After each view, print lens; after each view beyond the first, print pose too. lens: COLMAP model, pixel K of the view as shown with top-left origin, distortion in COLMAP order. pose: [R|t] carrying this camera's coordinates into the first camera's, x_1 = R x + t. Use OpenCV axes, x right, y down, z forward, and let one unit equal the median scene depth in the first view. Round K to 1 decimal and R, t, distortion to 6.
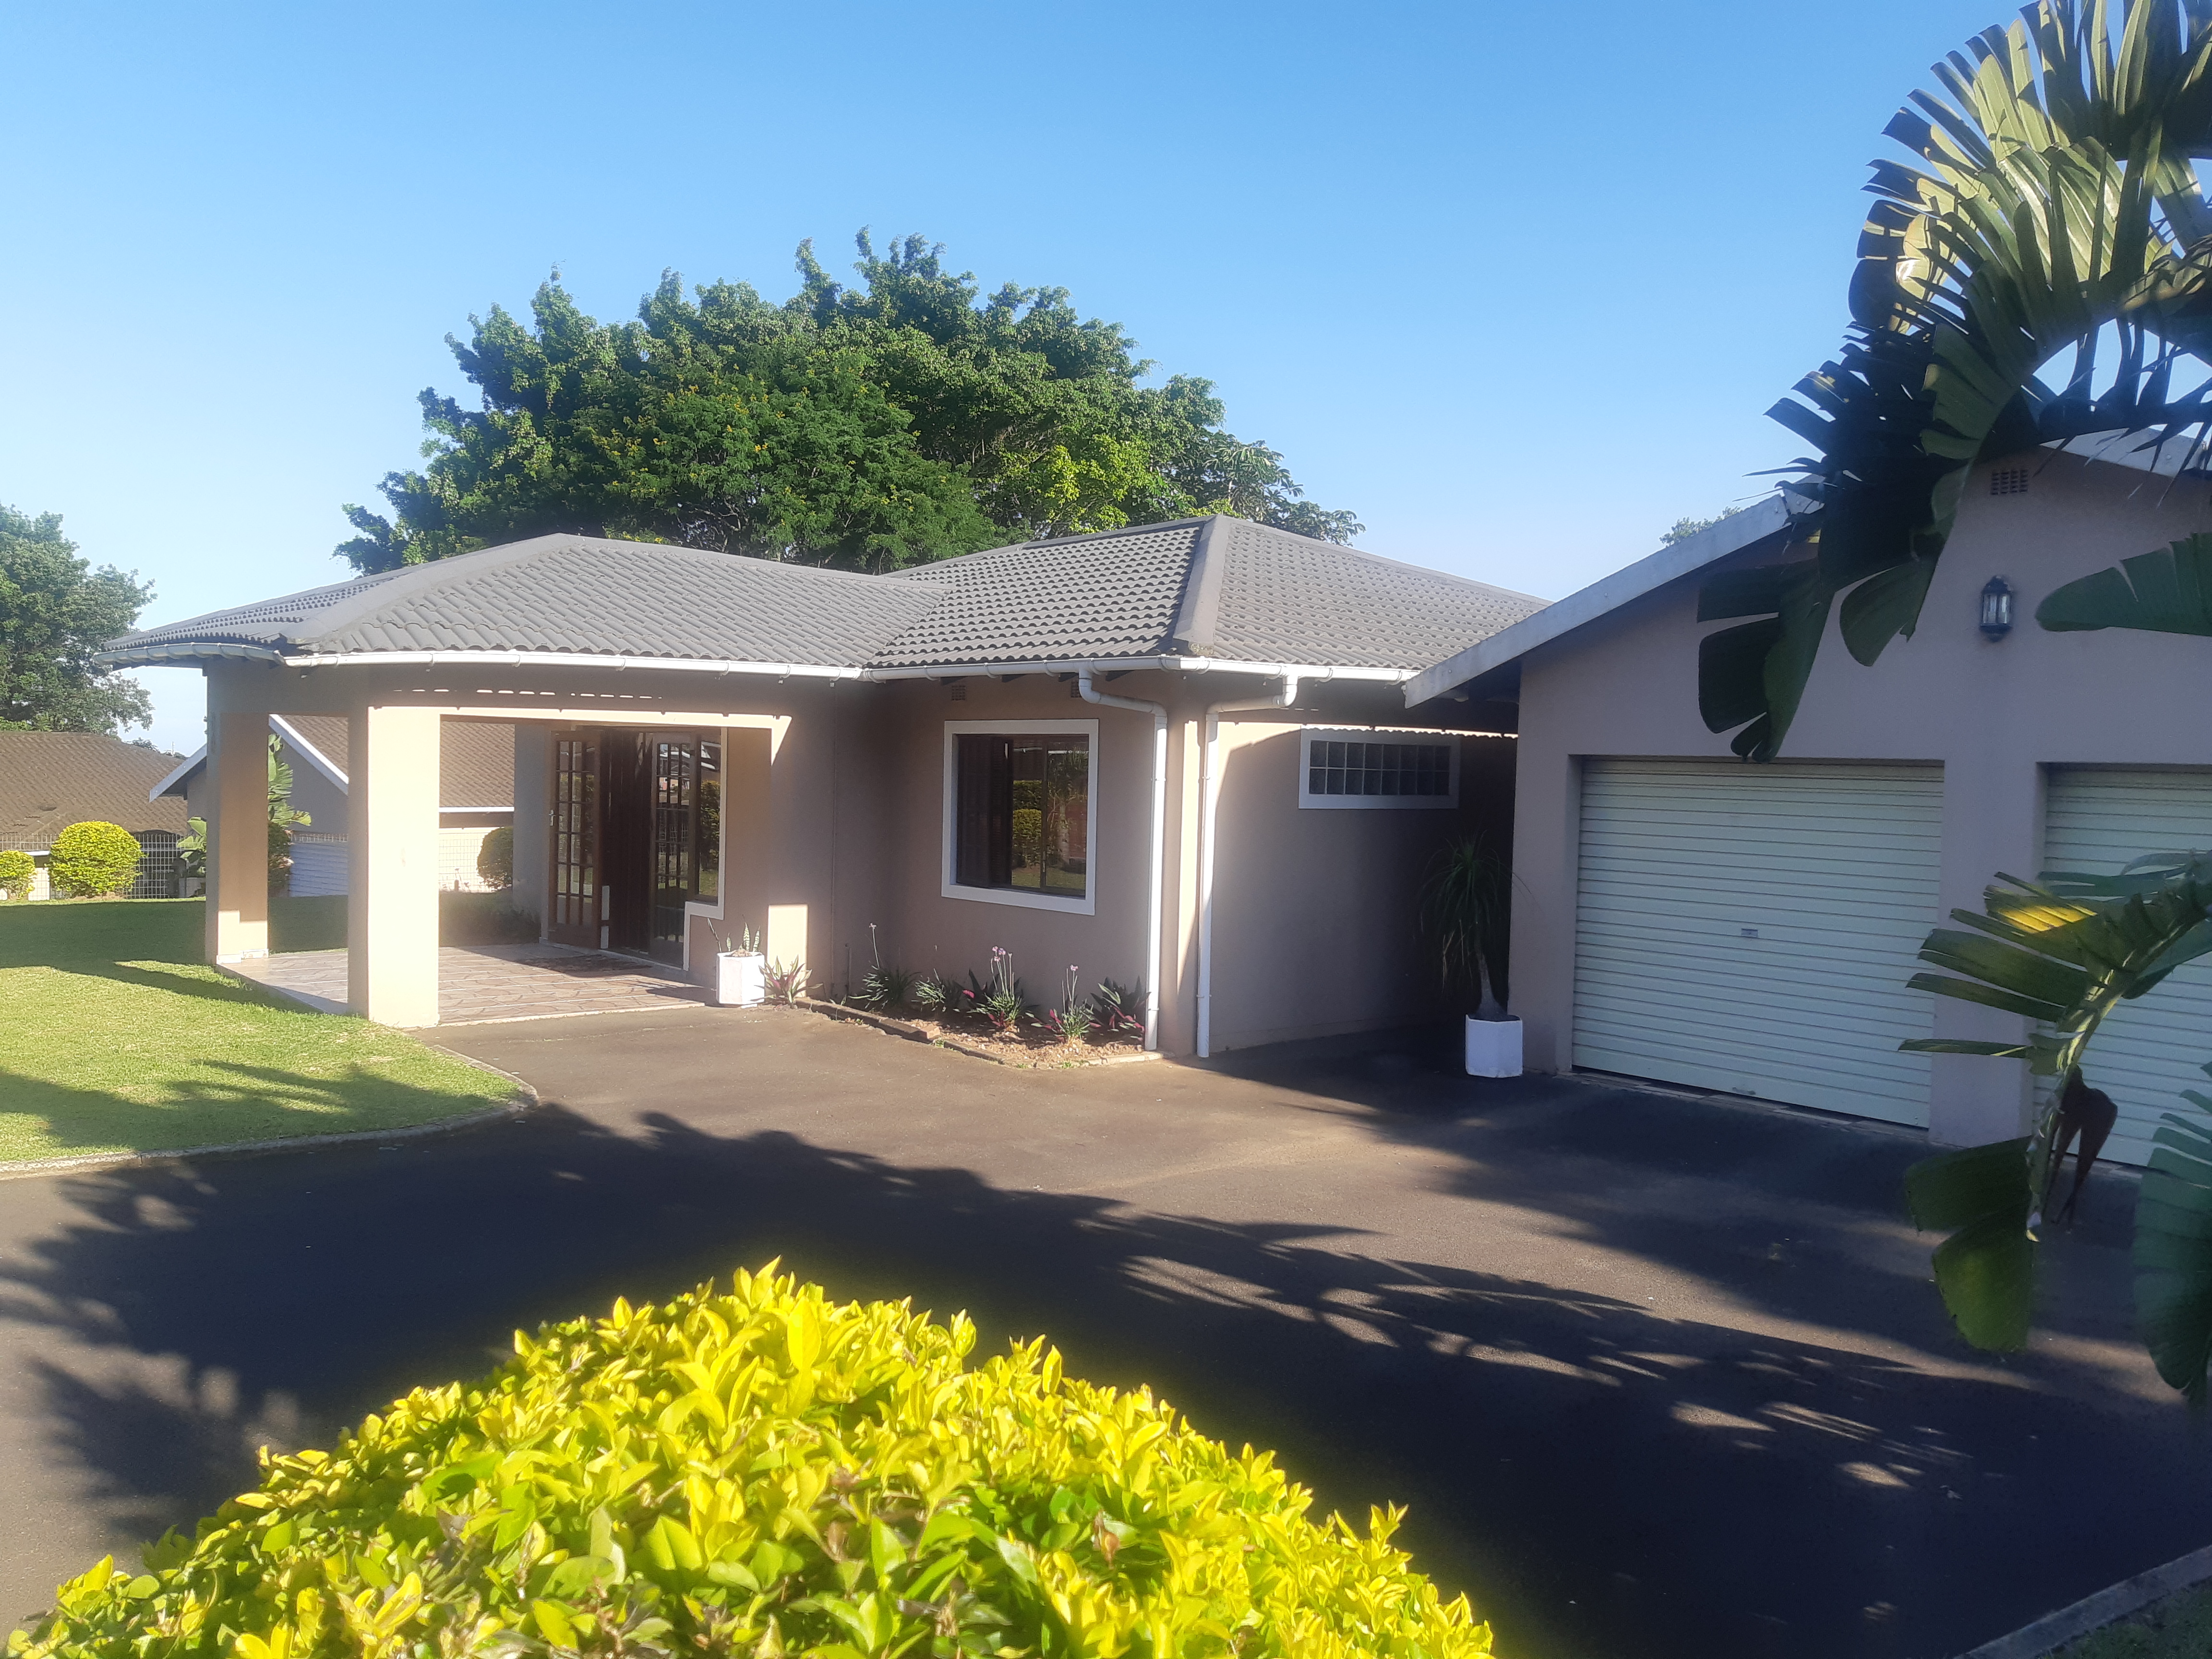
lens RADIAL K [[1667.5, 0, 1092.9], [0, 1667.5, 831.0], [0, 0, 1]] dist [0.113359, -0.214374]
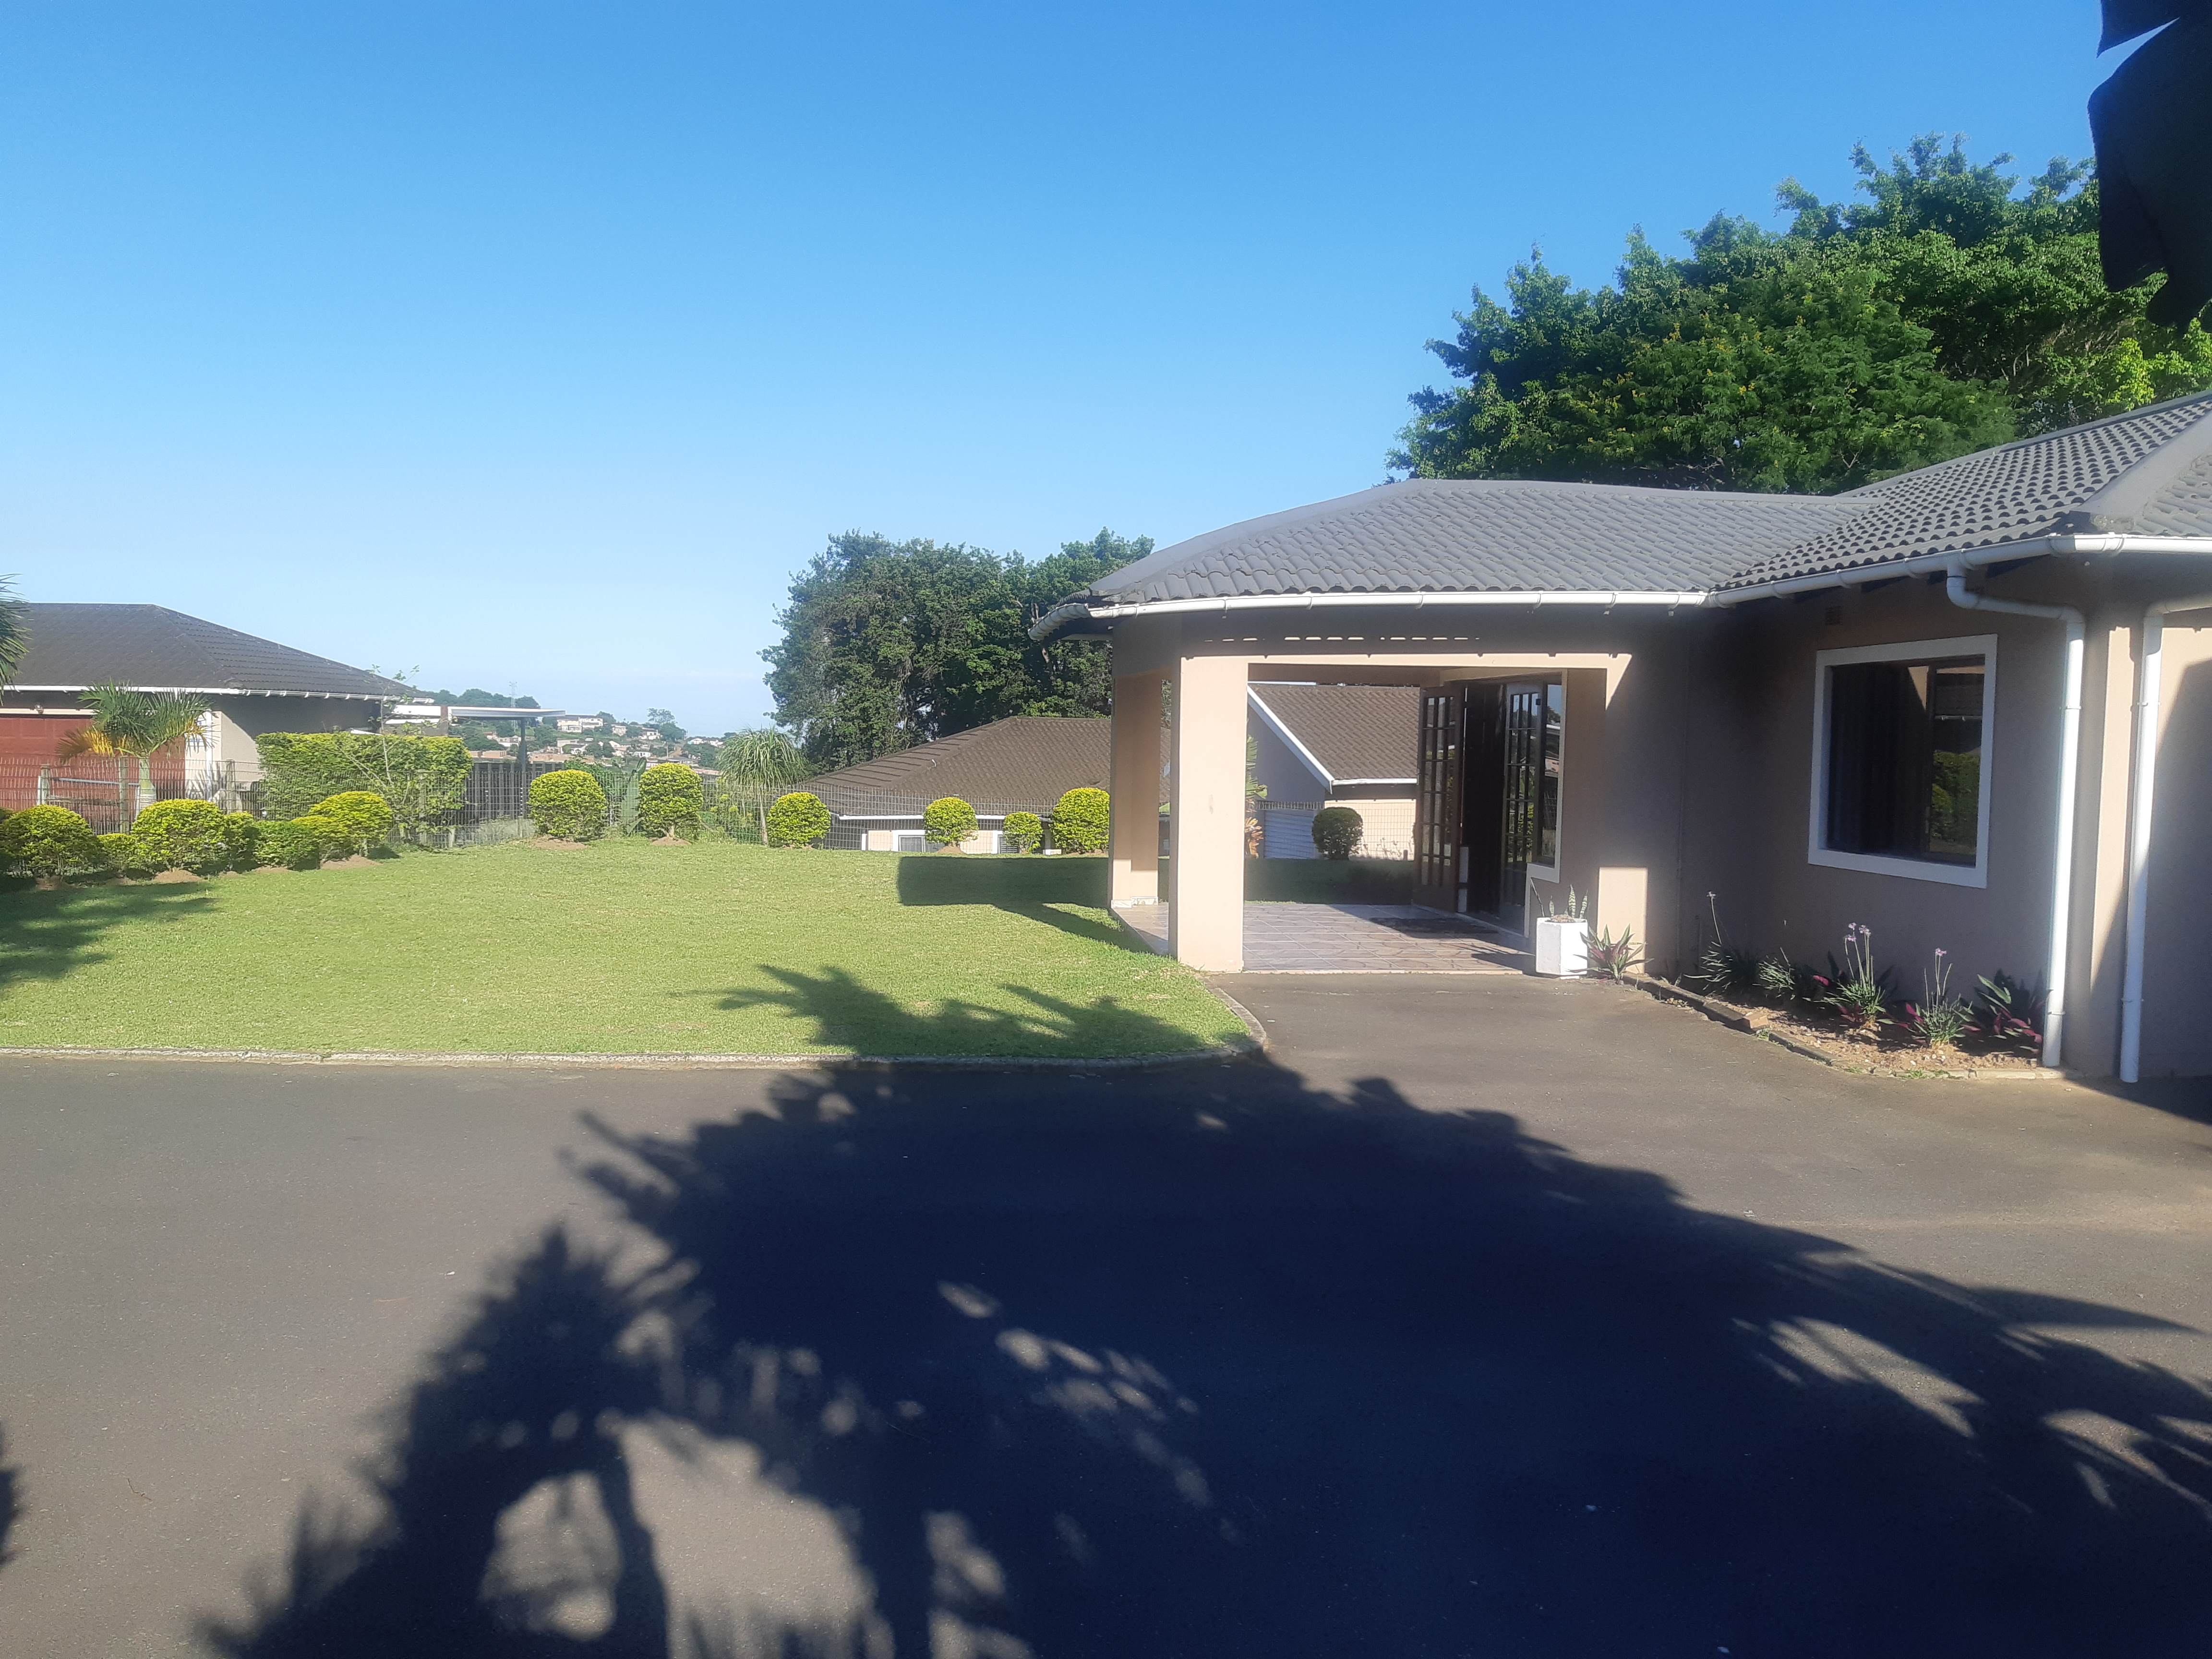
lens RADIAL K [[1677.5, 0, 1073.6], [0, 1677.5, 862.8], [0, 0, 1]] dist [0.007468, -0.058674]
pose [[0.819823, 0.026982, -0.571980, 0.090036], [-0.011449, 0.999462, 0.030737, 0.018078], [0.572502, -0.018650, 0.819691, 0.111254]]
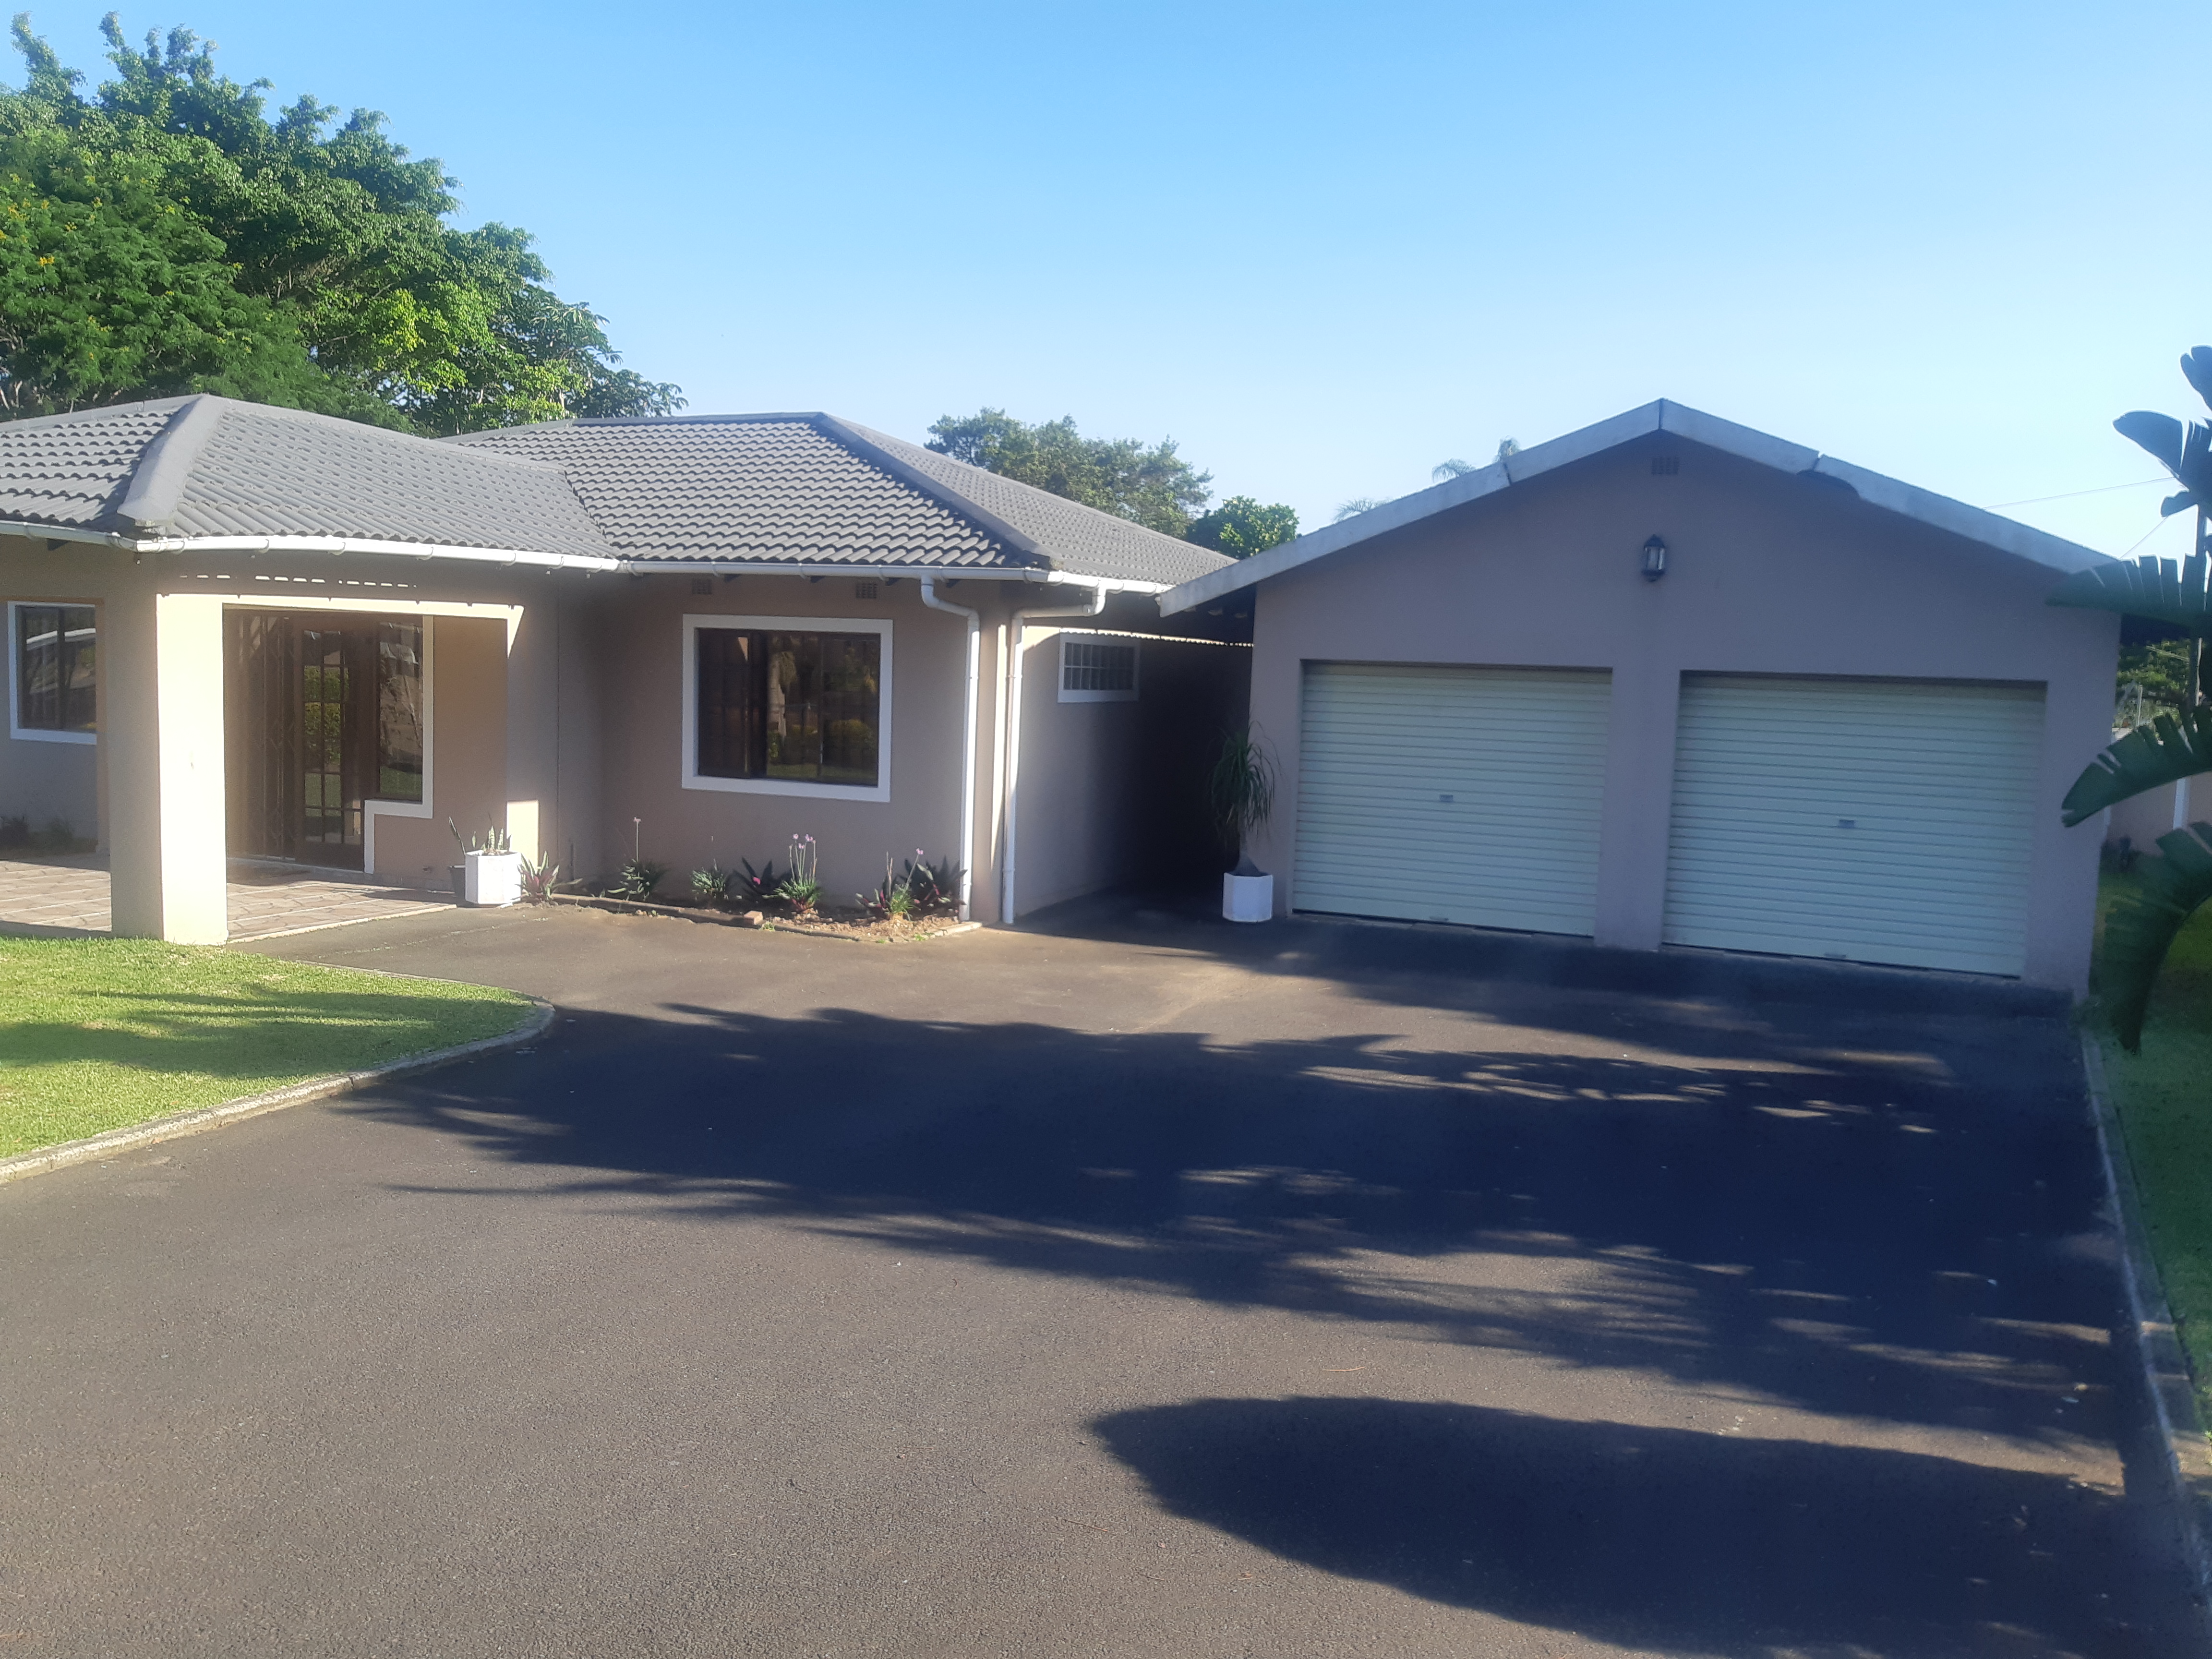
lens RADIAL K [[1667.5, 0, 1092.9], [0, 1667.5, 831.0], [0, 0, 1]] dist [0.113359, -0.214374]
pose [[0.892994, -0.039556, 0.448327, -0.340540], [0.006354, 0.997139, 0.075322, -0.010646], [-0.450024, -0.064413, 0.890690, -0.026086]]
